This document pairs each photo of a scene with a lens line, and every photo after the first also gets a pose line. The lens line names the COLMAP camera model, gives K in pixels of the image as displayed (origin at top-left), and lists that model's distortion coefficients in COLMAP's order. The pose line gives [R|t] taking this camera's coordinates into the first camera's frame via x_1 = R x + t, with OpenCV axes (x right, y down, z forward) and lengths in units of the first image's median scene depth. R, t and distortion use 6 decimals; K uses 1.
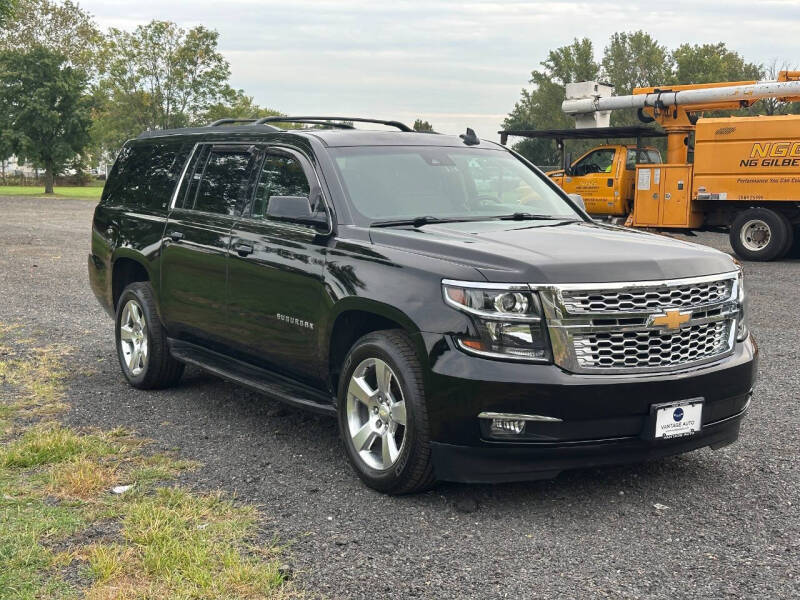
lens RADIAL K [[1115.0, 0, 410.6], [0, 1115.0, 299.5], [0, 0, 1]] dist [0.185583, -0.414238]
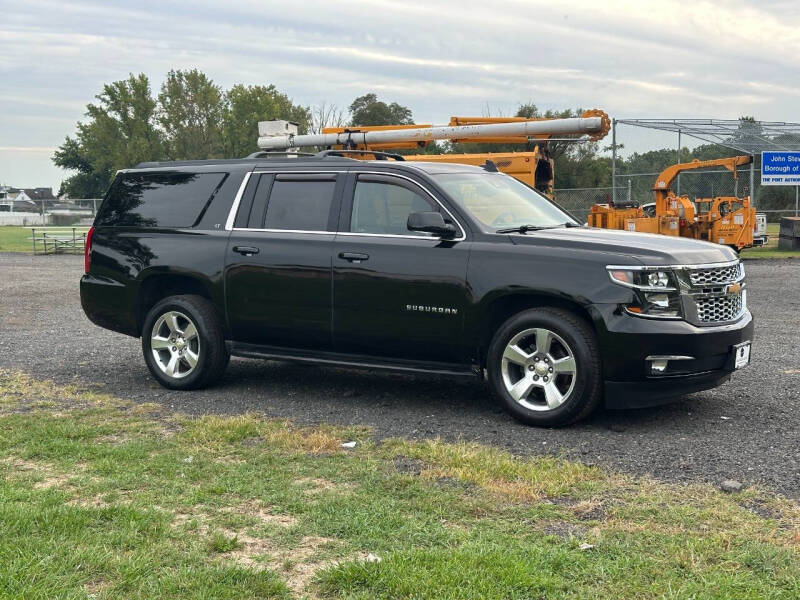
lens RADIAL K [[1115.0, 0, 410.6], [0, 1115.0, 299.5], [0, 0, 1]] dist [0.185583, -0.414238]
pose [[0.916590, -0.043769, 0.397425, -0.175965], [0.056156, 0.998230, -0.019578, 0.008870], [-0.395865, 0.040263, 0.917426, -0.044935]]
